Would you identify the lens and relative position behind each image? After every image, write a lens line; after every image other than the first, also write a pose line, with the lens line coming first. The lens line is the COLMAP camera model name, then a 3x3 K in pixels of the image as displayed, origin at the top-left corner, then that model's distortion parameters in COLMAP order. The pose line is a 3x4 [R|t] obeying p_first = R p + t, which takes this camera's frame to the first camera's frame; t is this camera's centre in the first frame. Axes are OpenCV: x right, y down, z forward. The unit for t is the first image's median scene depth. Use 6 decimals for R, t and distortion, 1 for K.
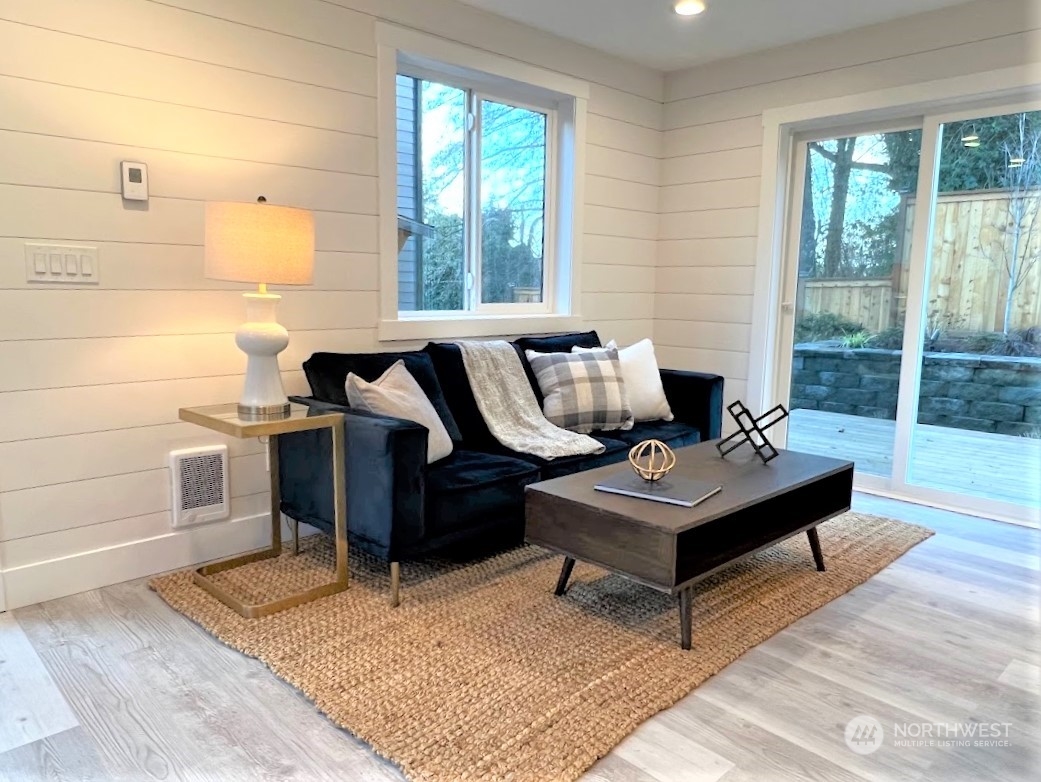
lens RADIAL K [[747.3, 0, 516.5], [0, 747.3, 388.2], [0, 0, 1]] dist [0.011992, 0.001398]
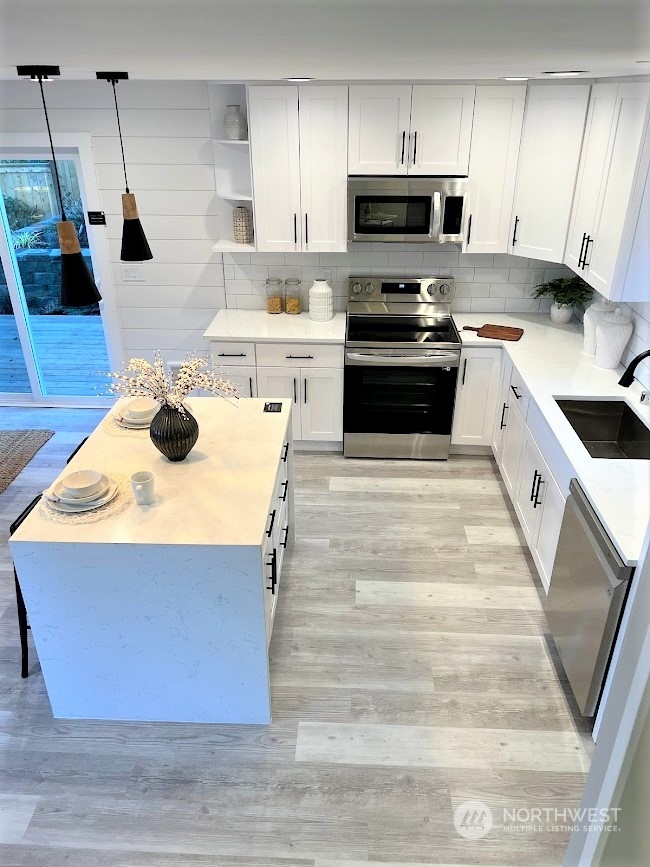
lens RADIAL K [[654.7, 0, 330.6], [0, 654.7, 431.2], [0, 0, 1]] dist [0.023091, -0.005077]
pose [[0.721006, -0.331533, 0.608471, 0.161402], [0.111429, 0.922160, 0.370412, -0.430796], [-0.683911, -0.199268, 0.701825, -0.686024]]
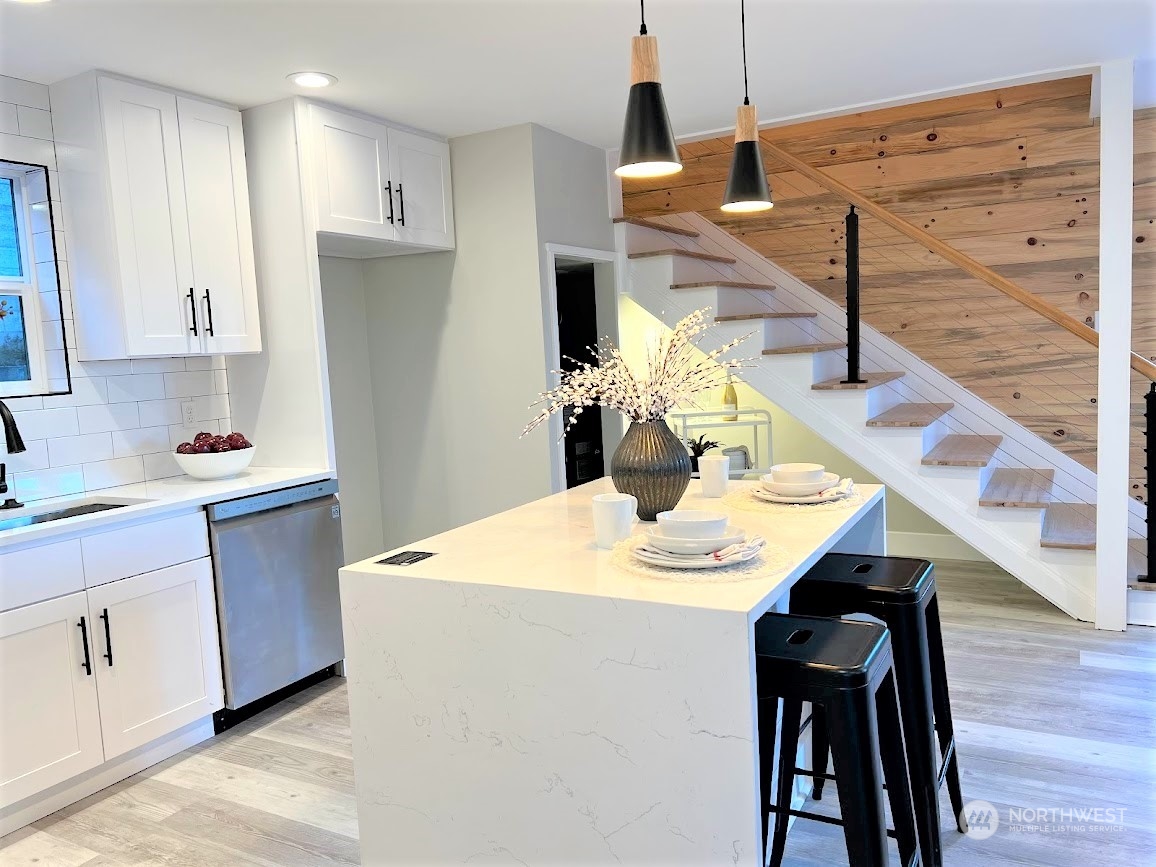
lens RADIAL K [[872.9, 0, 579.2], [0, 872.9, 432.1], [0, 0, 1]] dist [0.023091, -0.005077]
pose [[-0.955116, 0.060423, -0.290004, 1.056779], [-0.006245, 0.974652, 0.223638, -0.259282], [0.296166, 0.215411, -0.930529, 1.258719]]
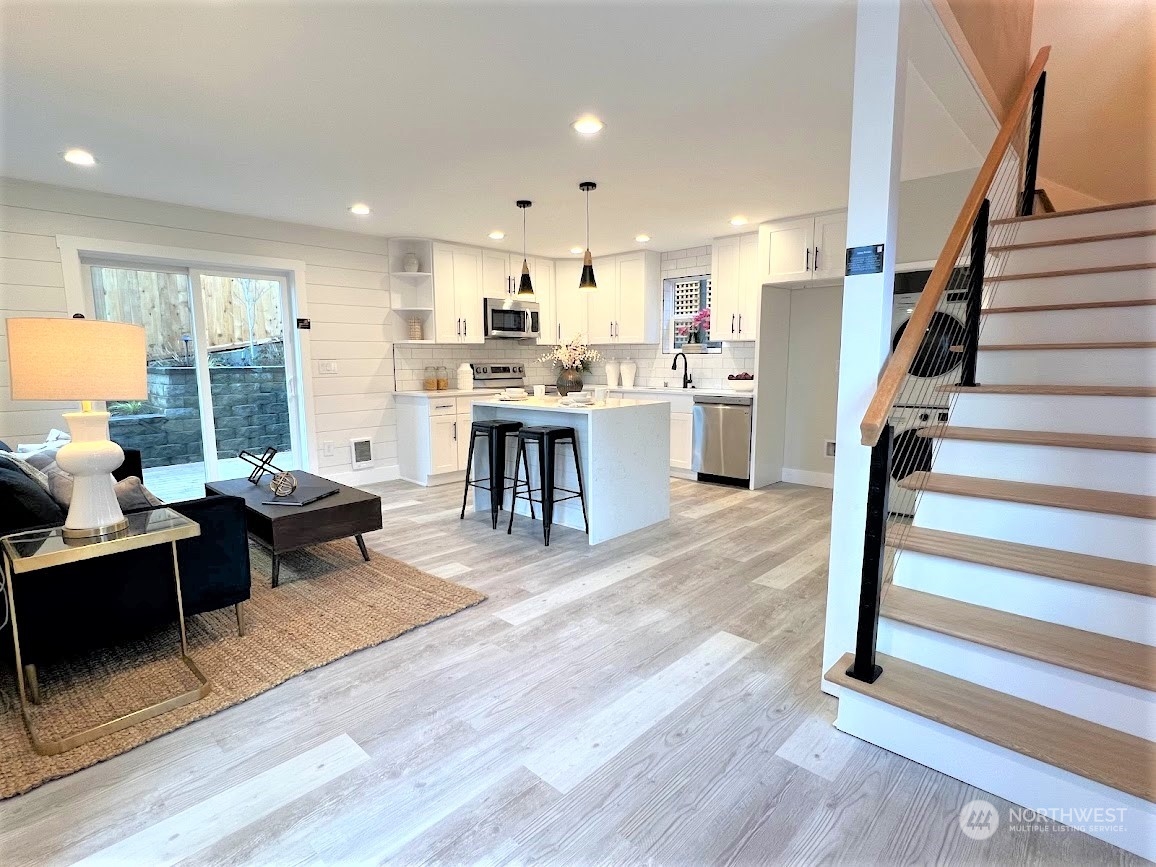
lens RADIAL K [[579.7, 0, 572.3], [0, 579.7, 436.4], [0, 0, 1]] dist [-0.006754, -0.000238]
pose [[-0.045783, -0.151053, 0.987465, -1.252153], [0.144672, 0.977077, 0.156172, -0.135332], [-0.988420, 0.150009, -0.022881, 0.451205]]
